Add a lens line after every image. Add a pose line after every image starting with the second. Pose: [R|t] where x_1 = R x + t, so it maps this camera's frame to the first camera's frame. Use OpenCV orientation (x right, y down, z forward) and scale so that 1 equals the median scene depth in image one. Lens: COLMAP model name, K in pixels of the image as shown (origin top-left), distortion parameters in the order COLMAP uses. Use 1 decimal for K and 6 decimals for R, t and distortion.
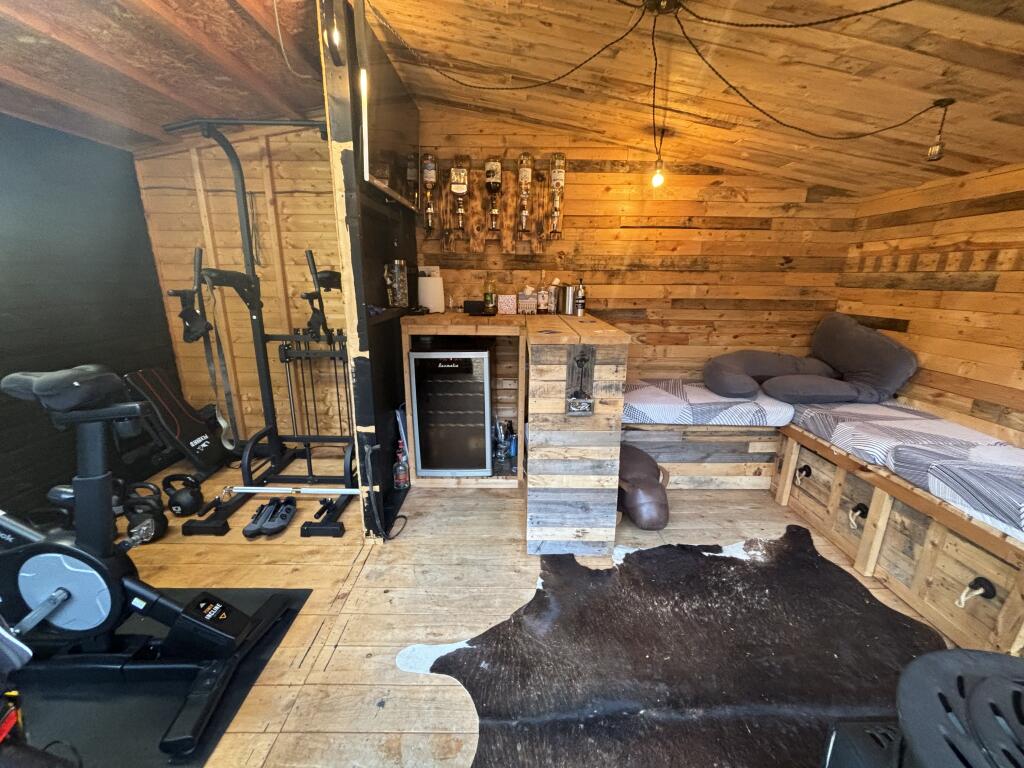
lens RADIAL K [[415.4, 0, 508.9], [0, 415.4, 387.2], [0, 0, 1]] dist [-0.000628, -0.000395]
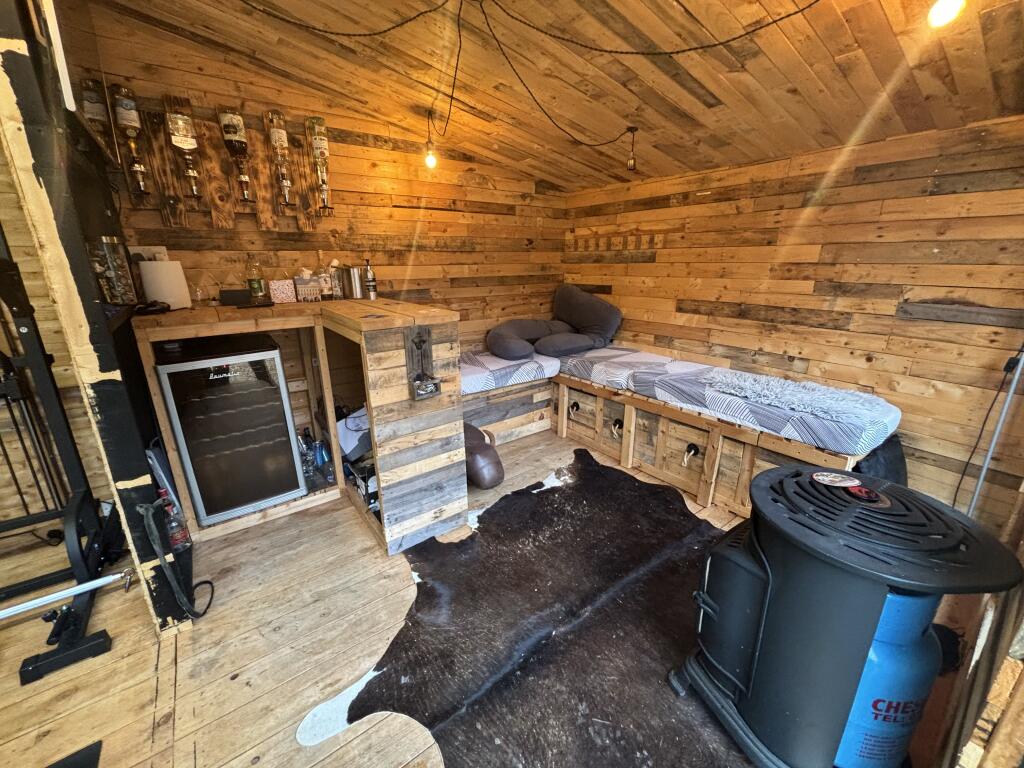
lens RADIAL K [[415.4, 0, 508.9], [0, 415.4, 387.2], [0, 0, 1]] dist [-0.000628, -0.000395]
pose [[0.800680, -0.191543, 0.567646, -0.184792], [0.170881, 0.981168, 0.090047, -0.009651], [-0.574205, 0.024901, 0.818333, 0.063169]]
